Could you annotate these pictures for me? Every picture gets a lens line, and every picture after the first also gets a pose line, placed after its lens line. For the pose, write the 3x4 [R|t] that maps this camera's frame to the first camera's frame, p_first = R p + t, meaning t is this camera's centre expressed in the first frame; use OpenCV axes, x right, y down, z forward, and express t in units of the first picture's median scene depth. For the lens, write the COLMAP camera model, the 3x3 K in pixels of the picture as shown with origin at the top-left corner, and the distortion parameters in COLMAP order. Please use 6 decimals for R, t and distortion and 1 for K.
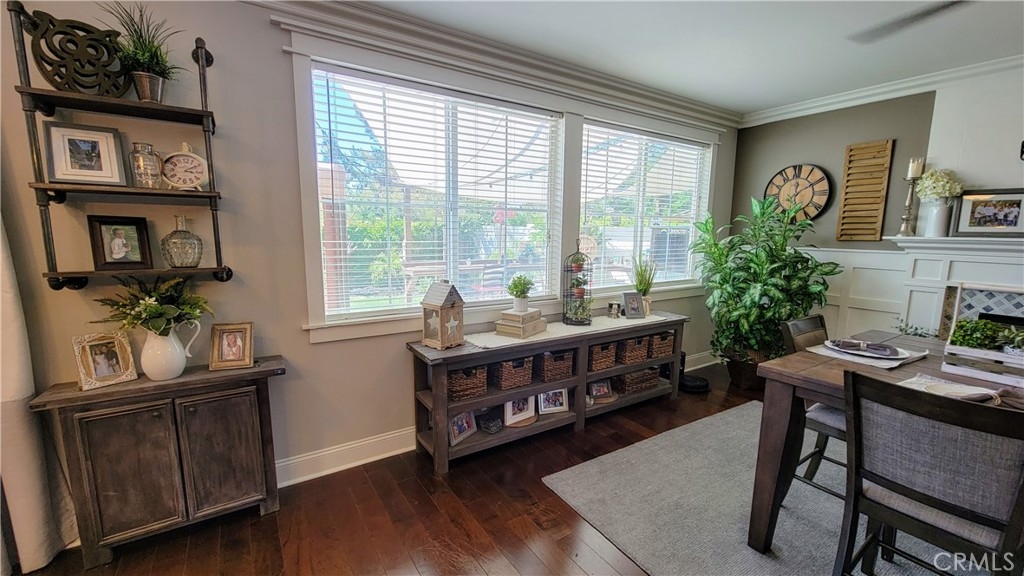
lens RADIAL K [[410.8, 0, 512.8], [0, 410.8, 295.7], [0, 0, 1]] dist [-0.001545, 0.000294]
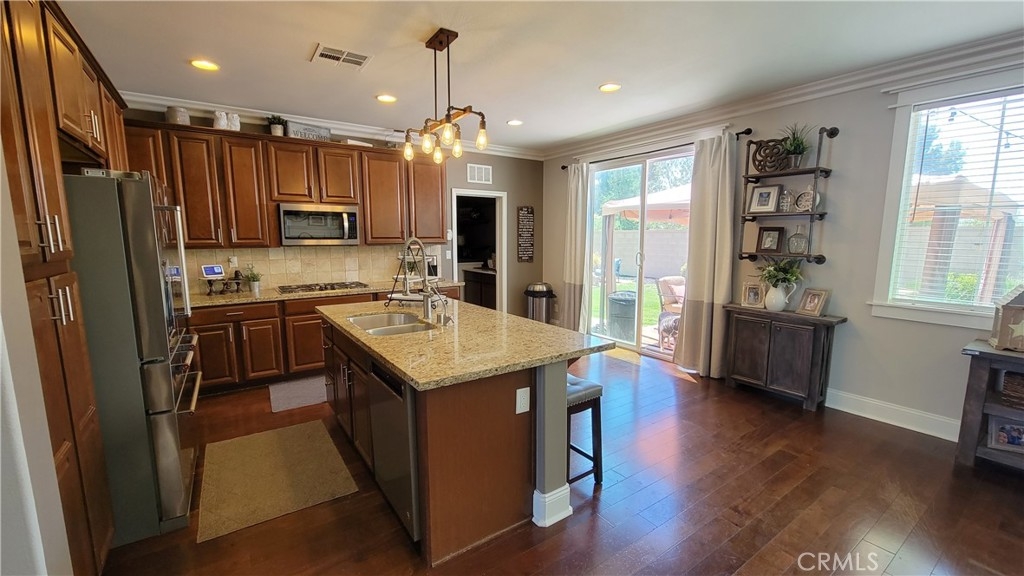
lens RADIAL K [[410.8, 0, 507.9], [0, 410.8, 291.5], [0, 0, 1]] dist [-0.001545, 0.000294]
pose [[0.046750, 0.129479, -0.990480, 0.874278], [-0.150051, 0.981223, 0.121187, 0.060098], [0.987572, 0.142957, 0.065301, -0.322658]]
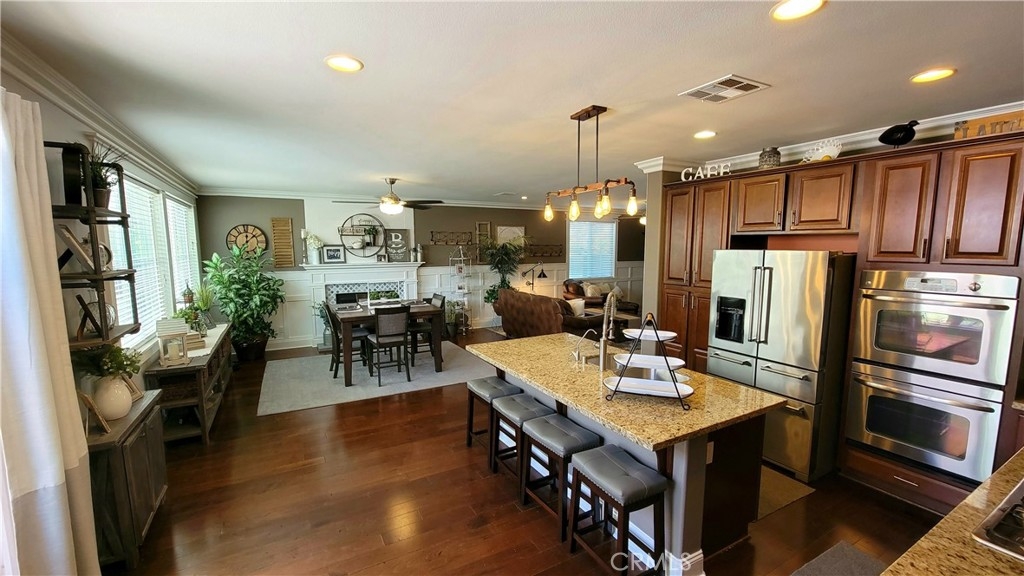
lens RADIAL K [[410.8, 0, 511.1], [0, 410.8, 292.2], [0, 0, 1]] dist [-0.001545, 0.000294]
pose [[0.049952, -0.118993, 0.991638, -2.171159], [0.158498, 0.981240, 0.109761, -0.123998], [-0.986095, 0.151690, 0.067875, -0.363114]]
